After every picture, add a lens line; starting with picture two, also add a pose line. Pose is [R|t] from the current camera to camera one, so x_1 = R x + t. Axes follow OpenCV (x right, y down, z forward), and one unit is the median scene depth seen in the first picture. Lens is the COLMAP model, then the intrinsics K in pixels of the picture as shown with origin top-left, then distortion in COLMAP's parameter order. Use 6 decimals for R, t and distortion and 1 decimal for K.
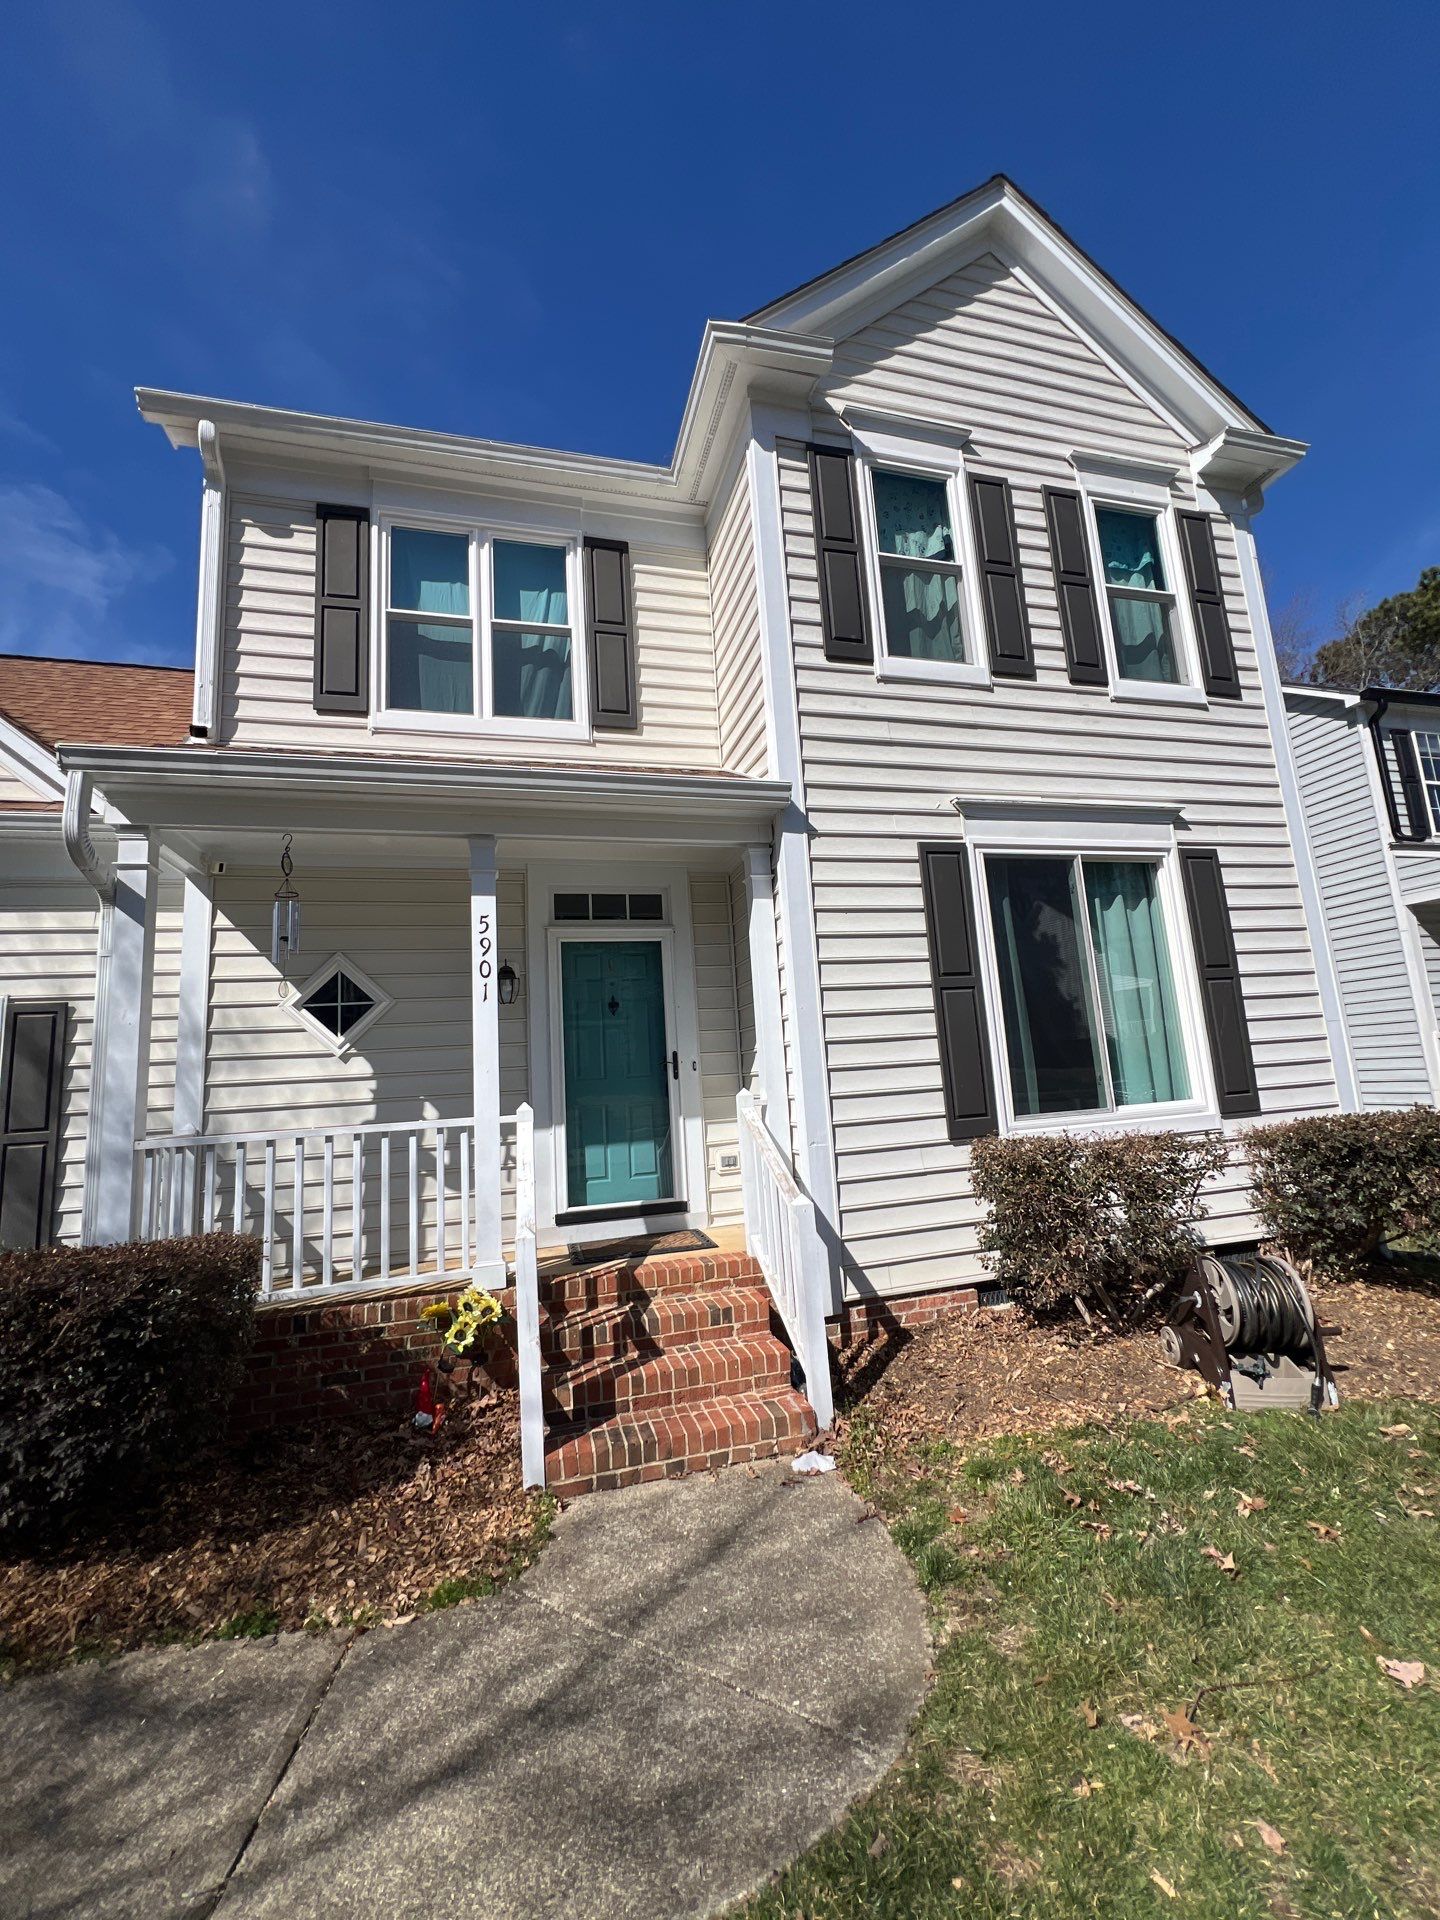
lens RADIAL K [[759.1, 0, 720.0], [0, 759.1, 960.0], [0, 0, 1]] dist [-0.004709, -0.000560]
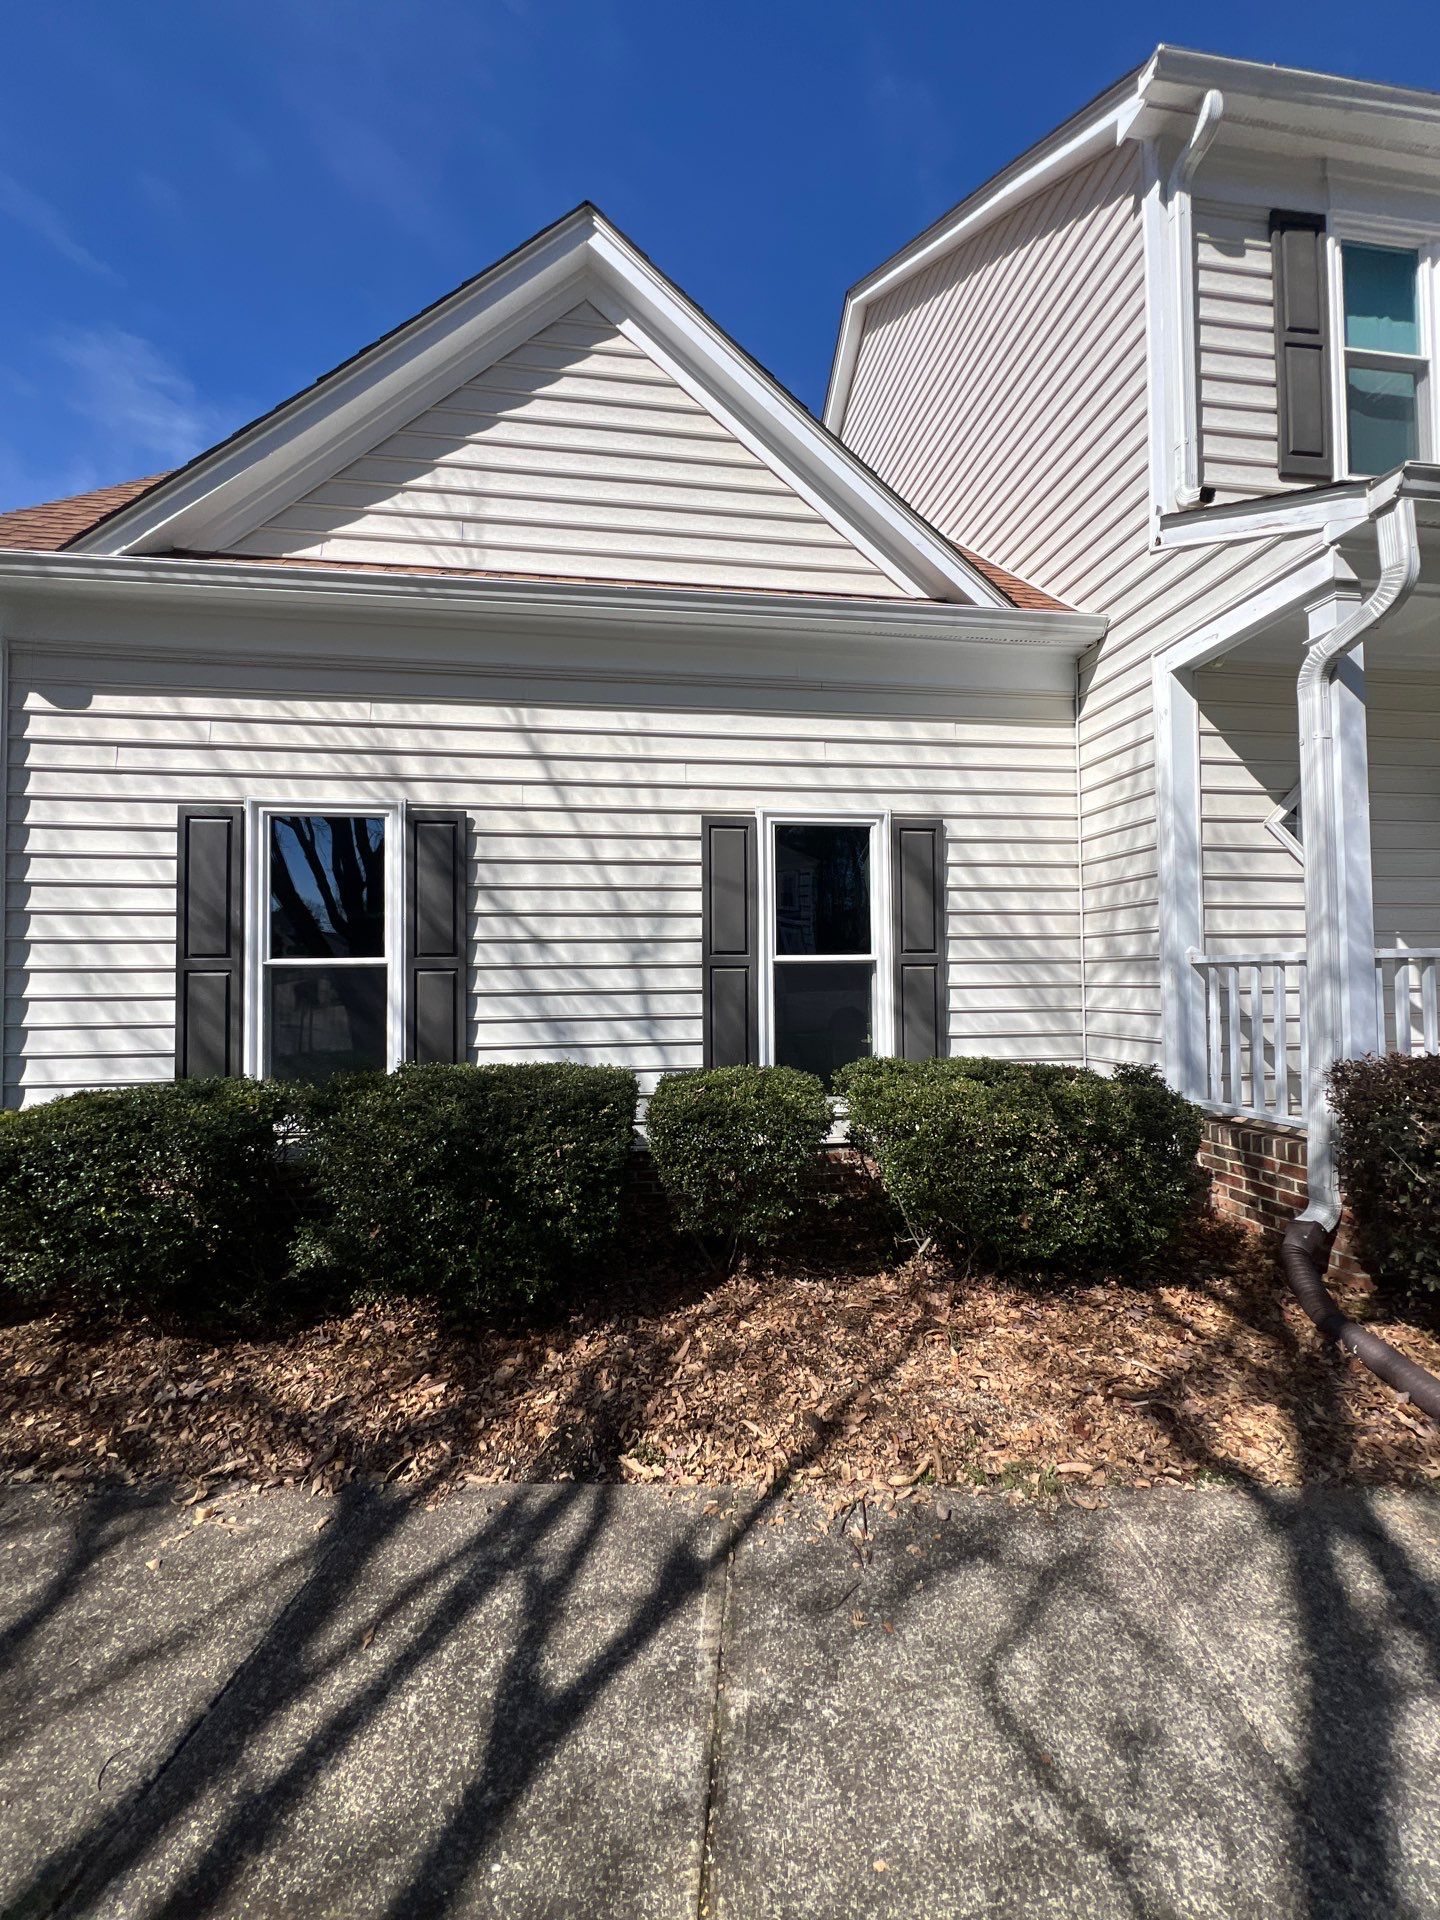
lens RADIAL K [[759.1, 0, 720.0], [0, 759.1, 960.0], [0, 0, 1]] dist [-0.004709, -0.000560]
pose [[0.990307, 0.044847, -0.131458, -0.986460], [-0.026663, 0.990218, 0.136958, 0.104725], [0.136314, -0.132125, 0.981815, 0.013155]]
